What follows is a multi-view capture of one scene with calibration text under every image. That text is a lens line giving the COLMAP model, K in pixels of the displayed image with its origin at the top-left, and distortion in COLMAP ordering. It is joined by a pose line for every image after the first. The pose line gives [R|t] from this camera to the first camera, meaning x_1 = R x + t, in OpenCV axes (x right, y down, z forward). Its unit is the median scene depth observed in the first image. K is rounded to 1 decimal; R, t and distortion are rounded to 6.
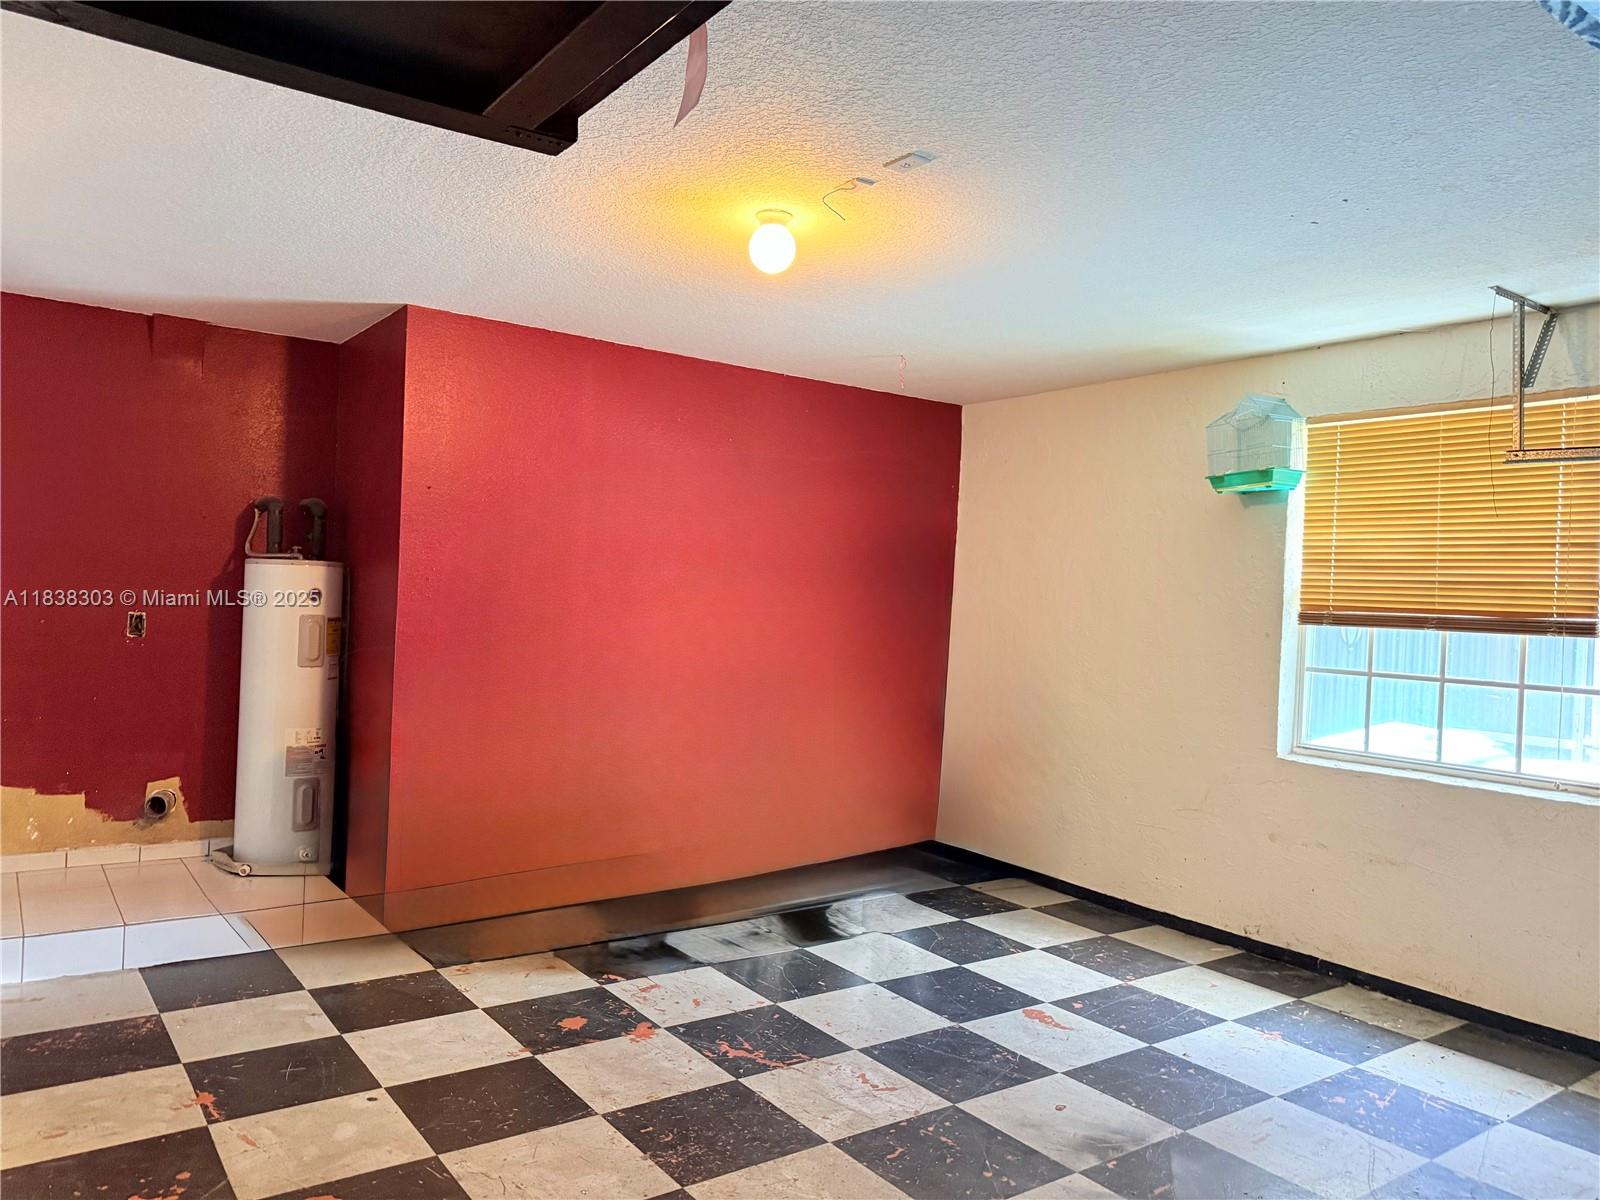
lens RADIAL K [[1136.4, 0, 788.0], [0, 1136.4, 604.5], [0, 0, 1]] dist [0.043384, -0.025530]
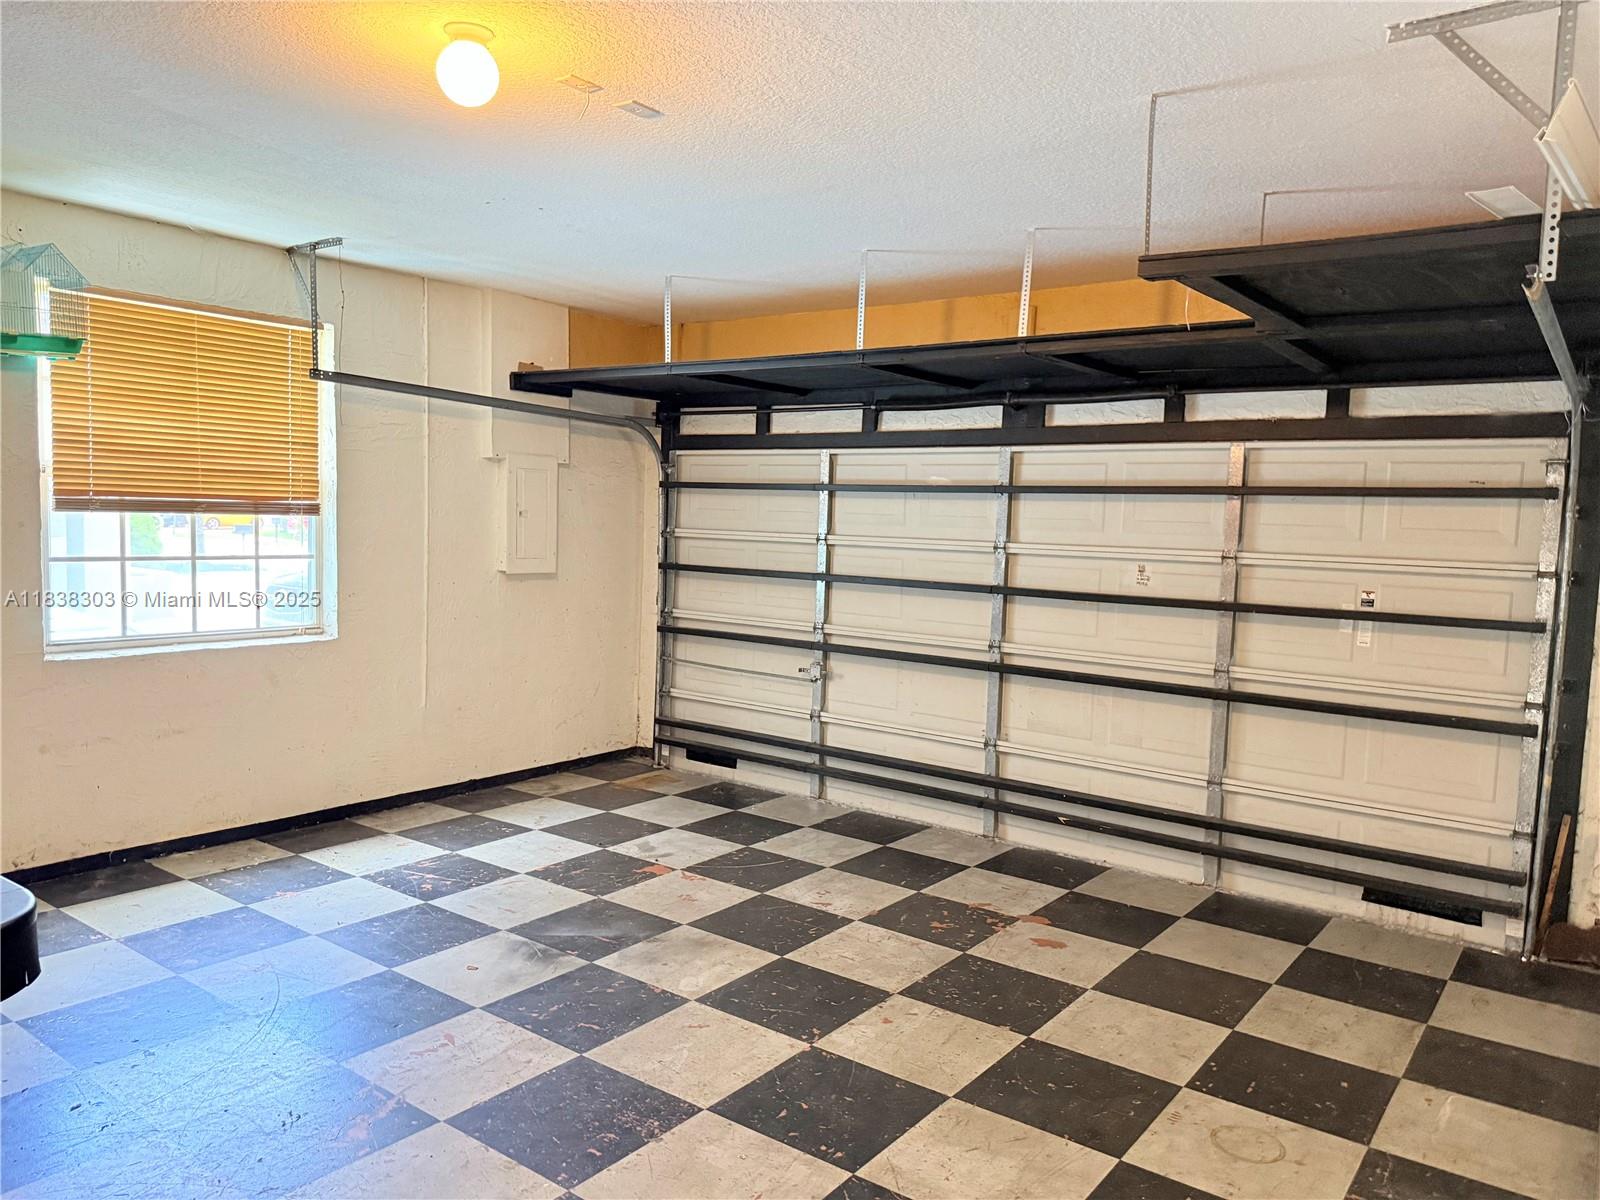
lens RADIAL K [[1136.4, 0, 793.9], [0, 1136.4, 598.1], [0, 0, 1]] dist [0.043384, -0.025530]
pose [[-0.276203, -0.119359, 0.953659, -0.699099], [-0.032571, 0.992851, 0.114831, -0.044764], [-0.960547, 0.000656, -0.278116, 0.815781]]
